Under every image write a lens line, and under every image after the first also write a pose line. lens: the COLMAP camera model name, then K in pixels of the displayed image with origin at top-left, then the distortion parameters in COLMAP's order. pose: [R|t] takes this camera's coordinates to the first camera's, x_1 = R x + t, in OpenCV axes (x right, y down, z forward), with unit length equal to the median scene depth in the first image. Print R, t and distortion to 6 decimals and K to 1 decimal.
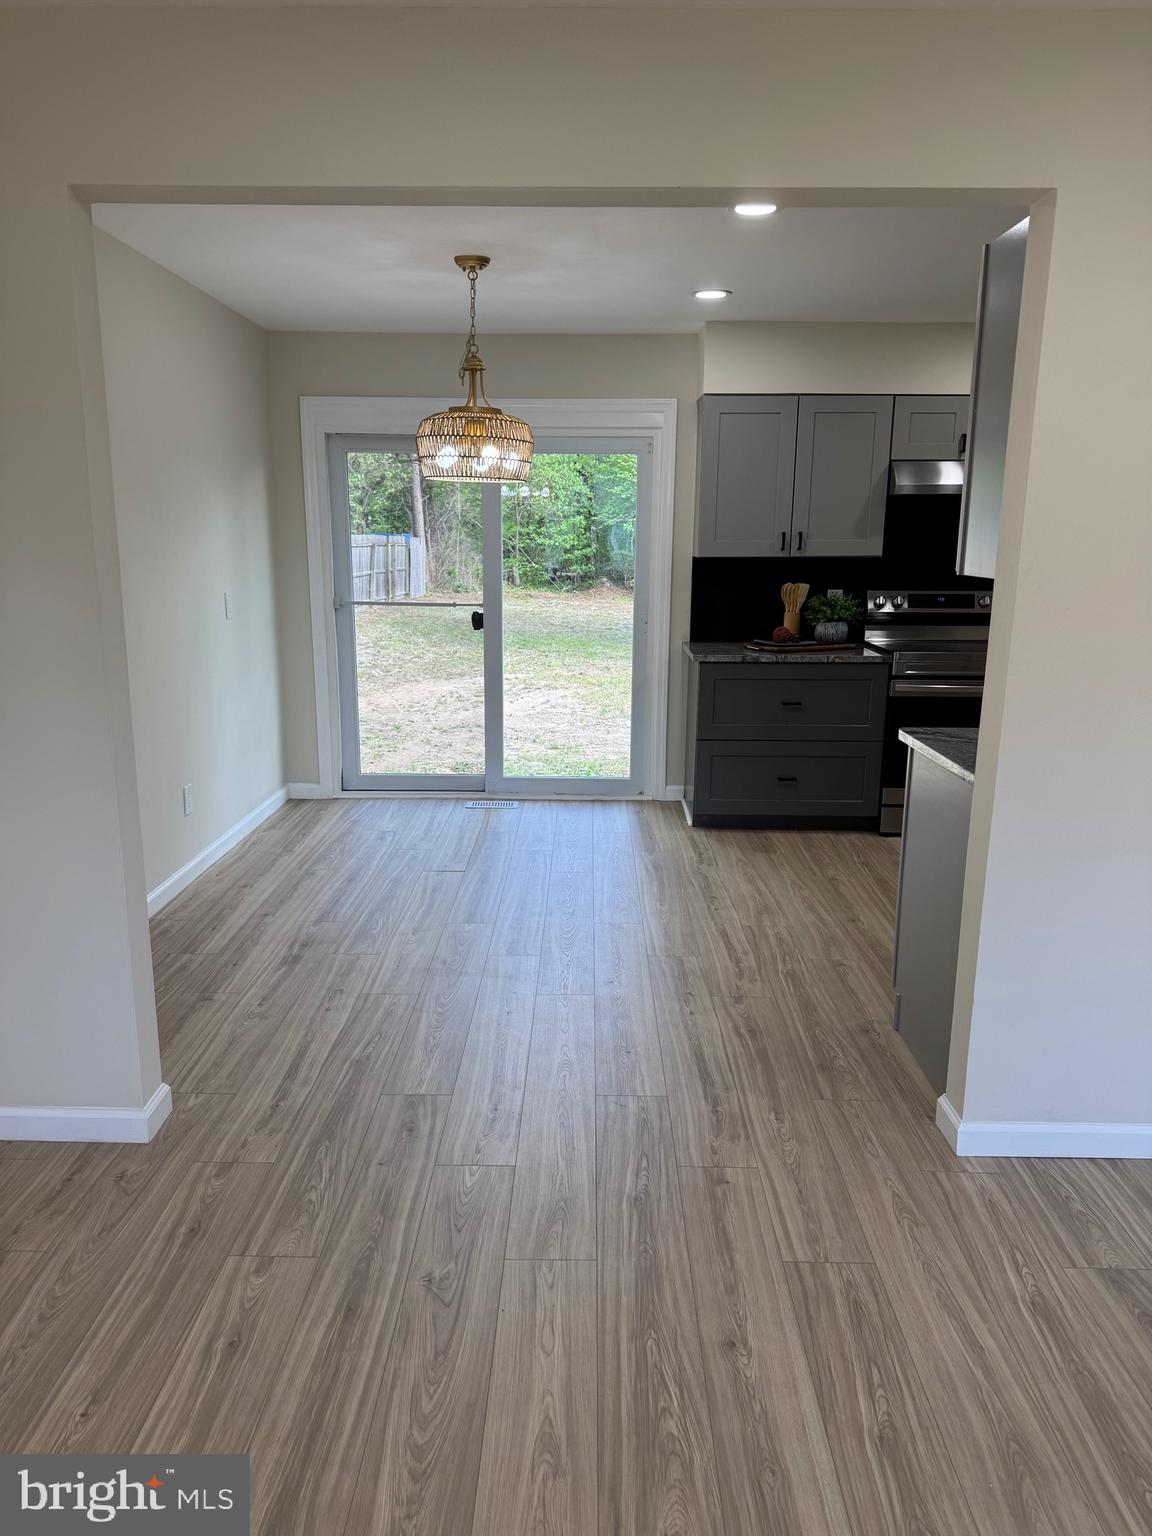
lens RADIAL K [[1069.4, 0, 611.0], [0, 1069.4, 787.6], [0, 0, 1]] dist [0.040136, -0.040871]
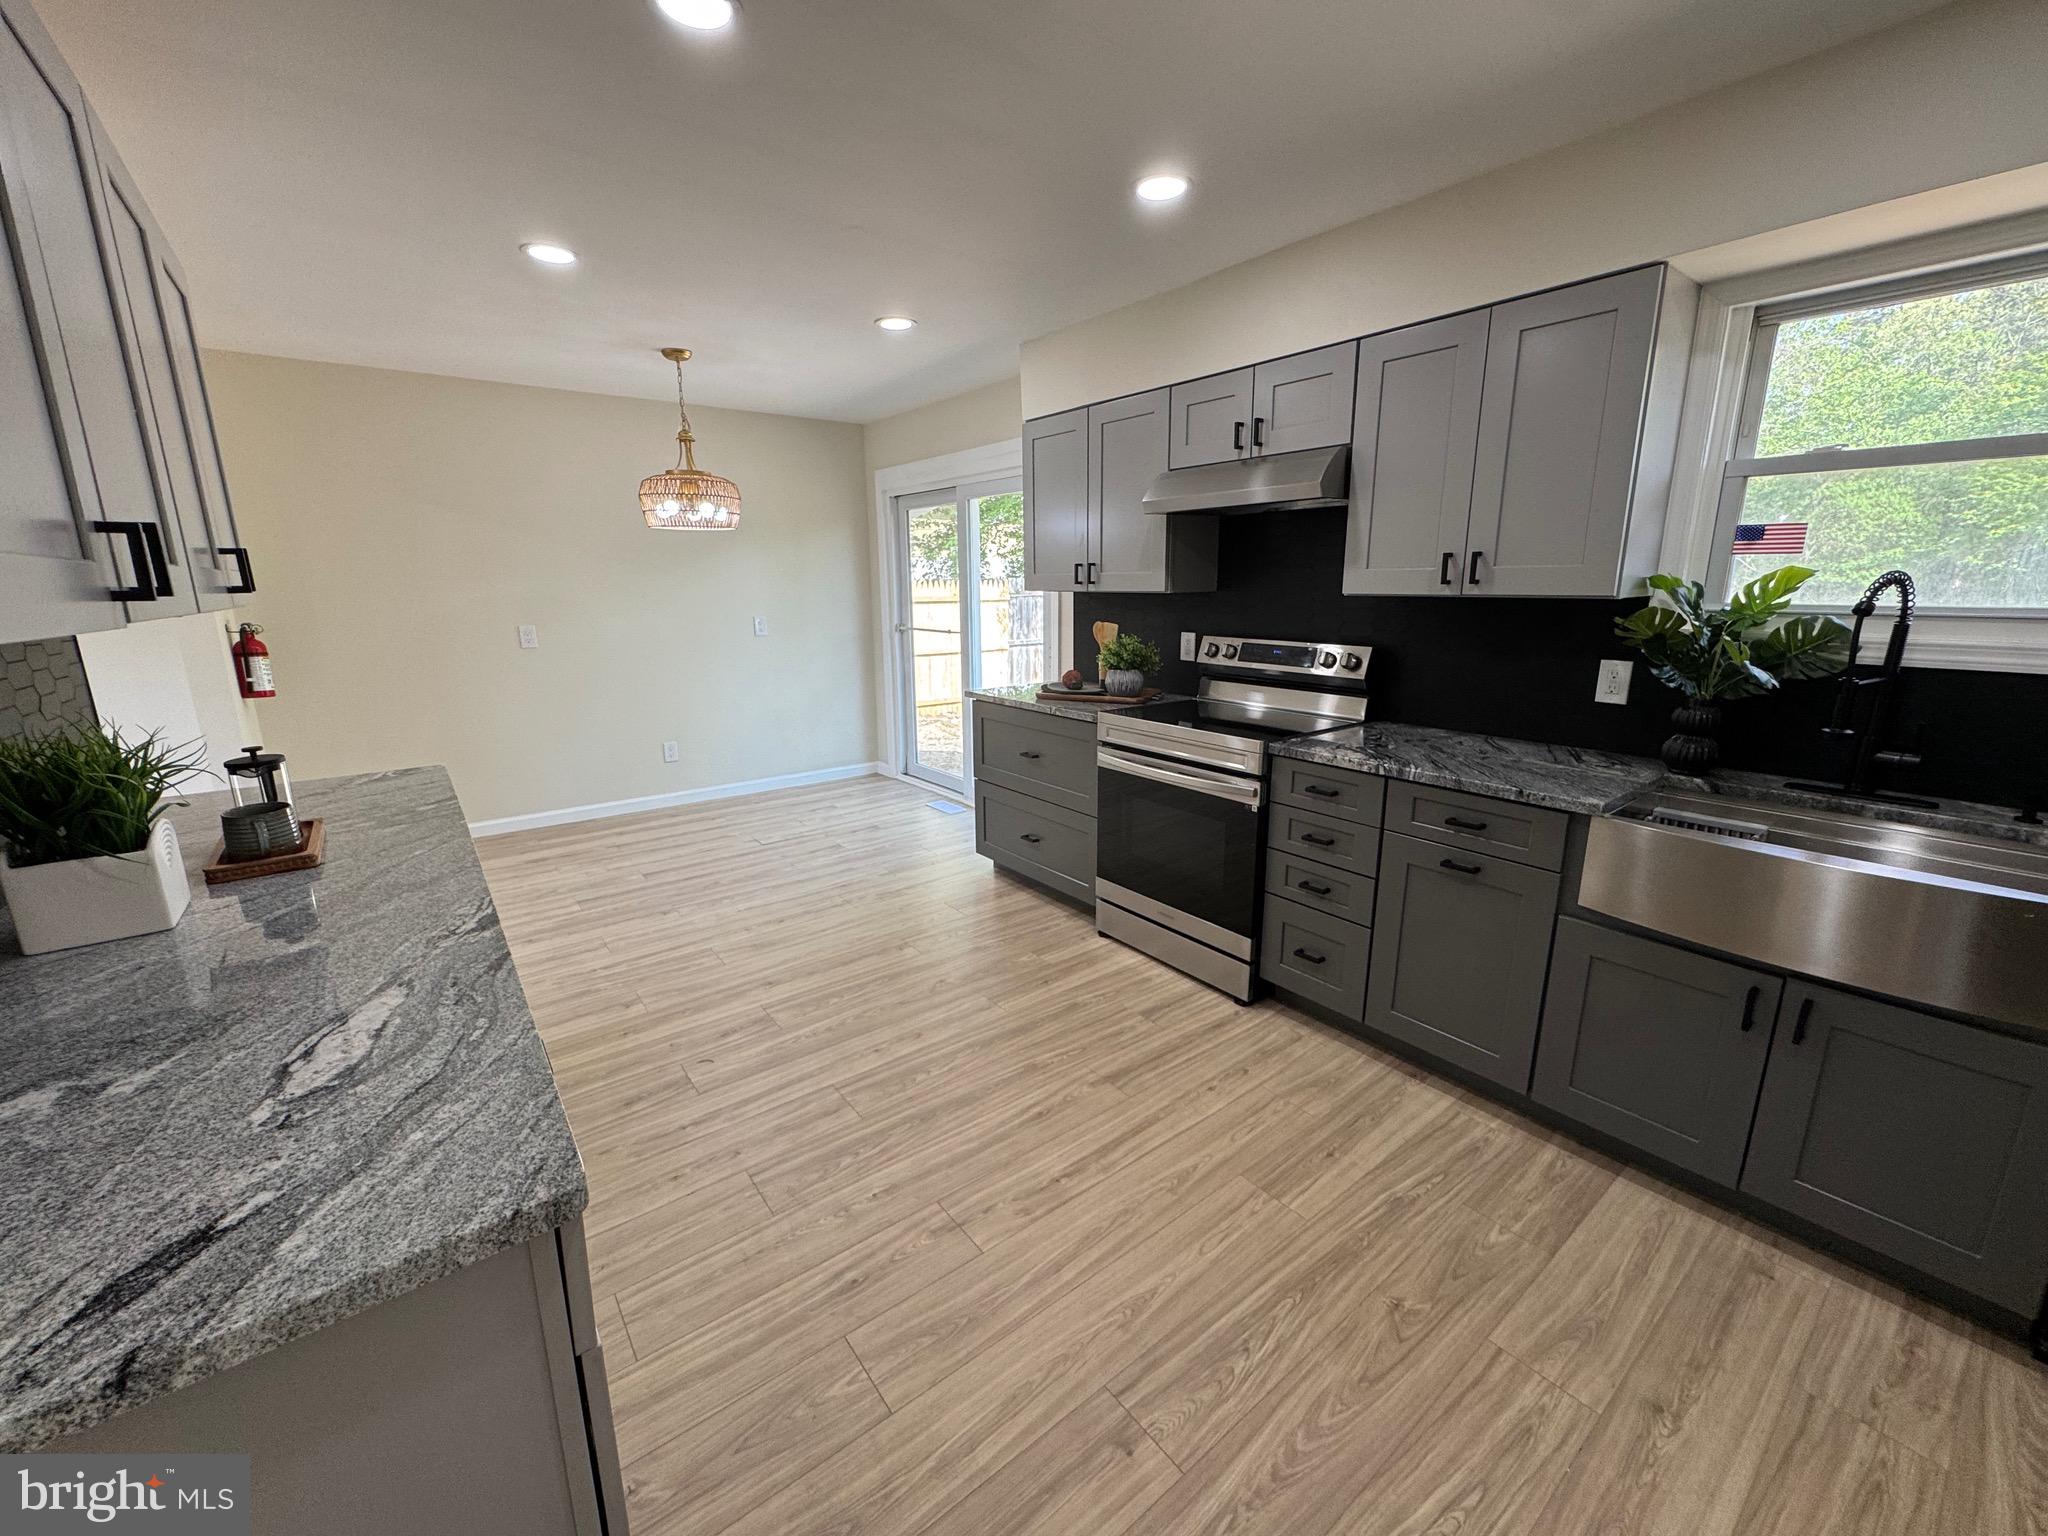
lens RADIAL K [[840.3, 0, 1024.7], [0, 840.3, 768.4], [0, 0, 1]] dist [-0.007199, 0.000716]
pose [[0.610810, 0.165611, -0.774264, 0.354946], [-0.170496, 0.982451, 0.075638, -0.060125], [0.773203, 0.085809, 0.628327, 0.279435]]
